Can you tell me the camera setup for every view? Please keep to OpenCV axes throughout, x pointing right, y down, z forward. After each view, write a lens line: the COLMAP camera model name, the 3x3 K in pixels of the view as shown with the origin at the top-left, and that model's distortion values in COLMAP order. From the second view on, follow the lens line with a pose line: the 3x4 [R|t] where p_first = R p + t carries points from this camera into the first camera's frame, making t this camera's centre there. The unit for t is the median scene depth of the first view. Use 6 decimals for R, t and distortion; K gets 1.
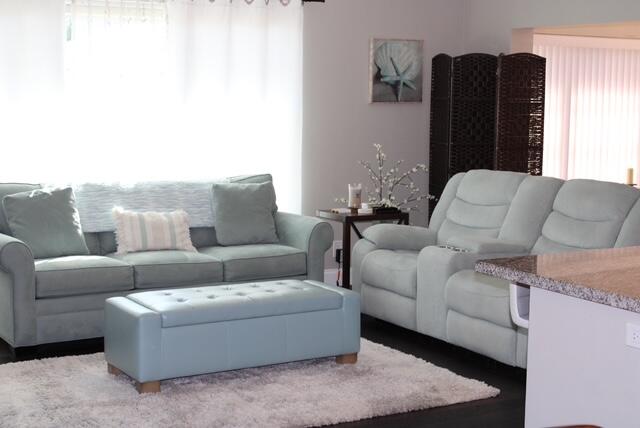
lens RADIAL K [[1065.0, 0, 320.0], [0, 1065.0, 214.0], [0, 0, 1]] dist [-0.006202, 0.118376]
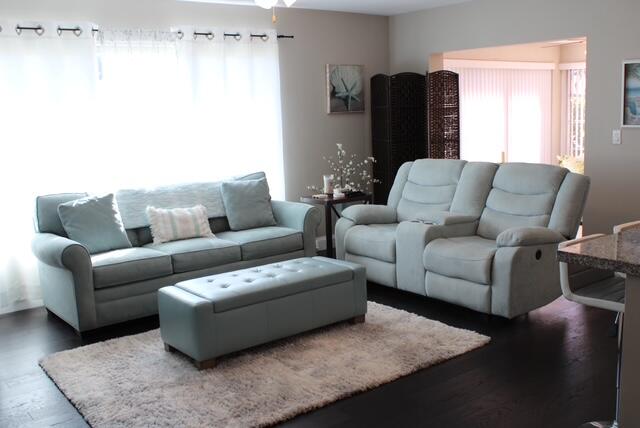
lens RADIAL K [[668.0, 0, 320.0], [0, 668.0, 214.0], [0, 0, 1]] dist [-0.126889, 0.157047]
pose [[0.990646, -0.068053, 0.118279, -0.083884], [0.063378, 0.997069, 0.042844, -0.017905], [-0.120848, -0.034947, 0.992056, 0.204689]]
